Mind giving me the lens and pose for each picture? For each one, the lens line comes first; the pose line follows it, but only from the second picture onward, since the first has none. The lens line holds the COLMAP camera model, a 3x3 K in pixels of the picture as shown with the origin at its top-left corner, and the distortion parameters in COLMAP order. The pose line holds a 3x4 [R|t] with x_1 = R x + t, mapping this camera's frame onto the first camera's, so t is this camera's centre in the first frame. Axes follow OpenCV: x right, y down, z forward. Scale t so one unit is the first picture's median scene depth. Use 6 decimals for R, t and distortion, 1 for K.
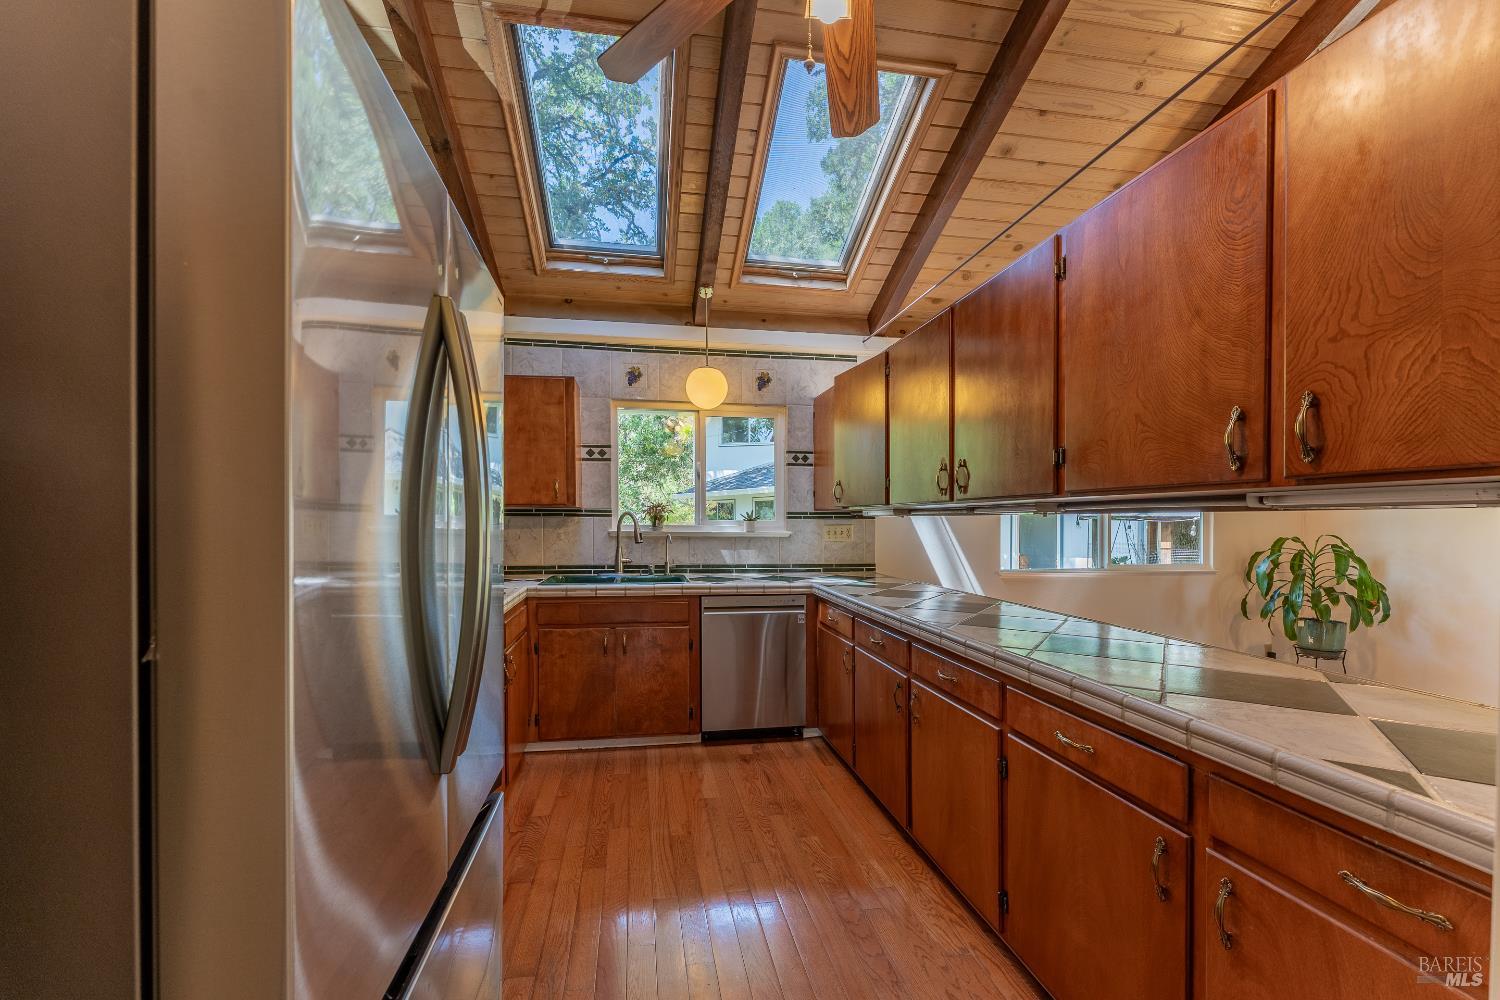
lens RADIAL K [[605.7, 0, 750.0], [0, 605.7, 500.0], [0, 0, 1]] dist [0.000828, 0.000147]
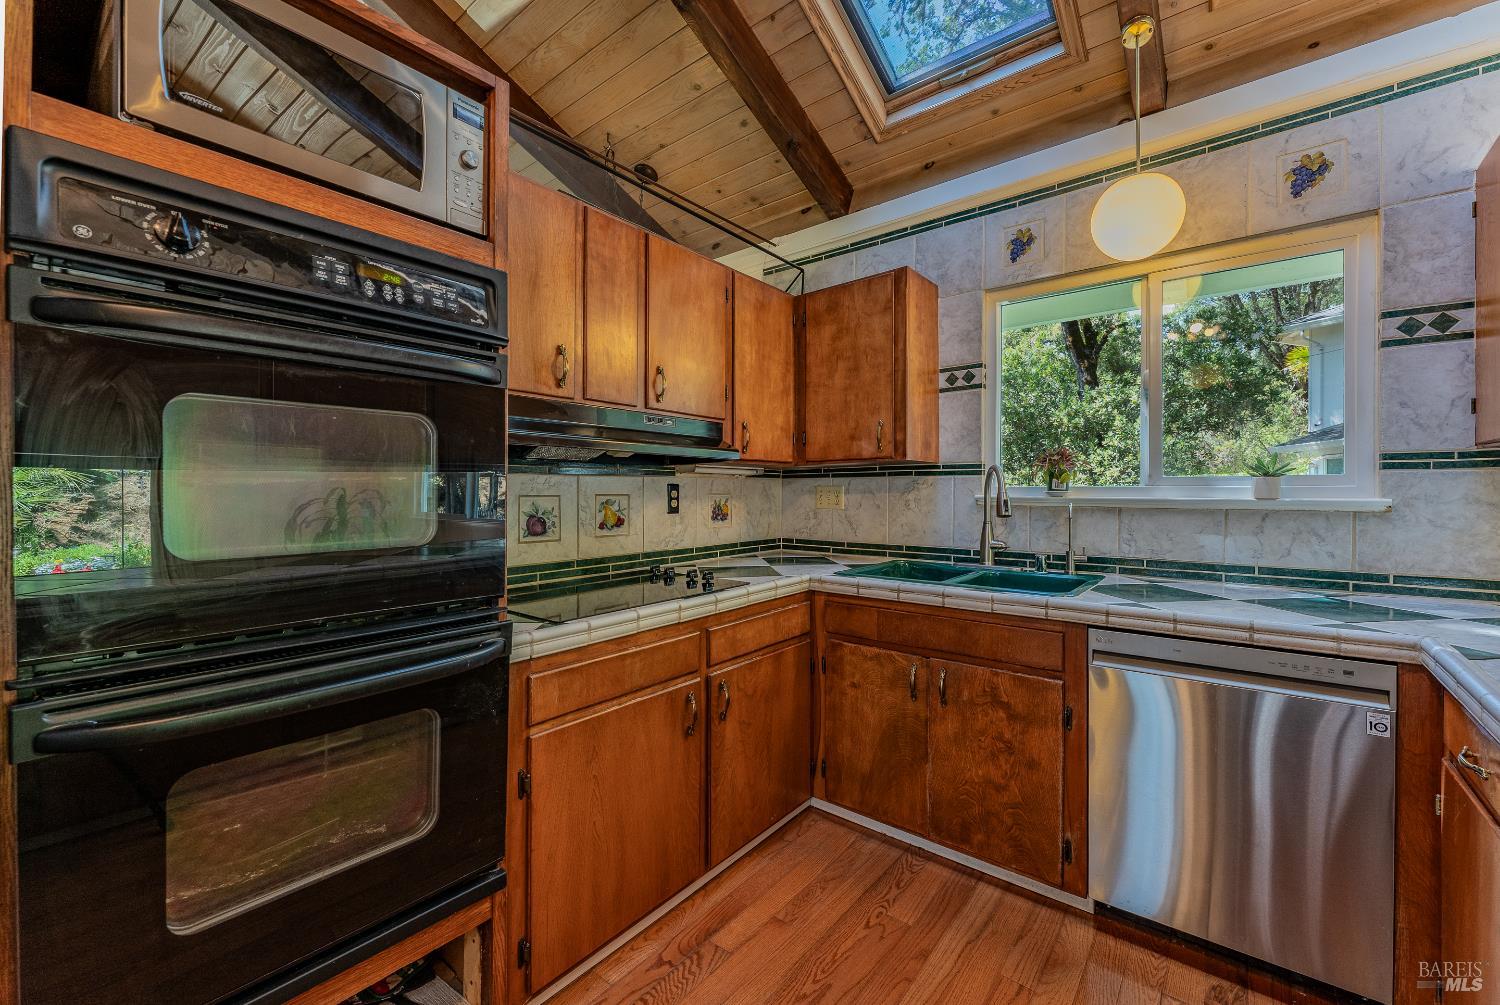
lens RADIAL K [[618.1, 0, 752.3], [0, 618.1, 490.3], [0, 0, 1]] dist [-0.001540, -0.000037]
pose [[0.659087, -0.006624, -0.752038, 0.104874], [0.034583, 0.999170, 0.021507, 0.022402], [0.751271, -0.040183, 0.658769, 0.398465]]
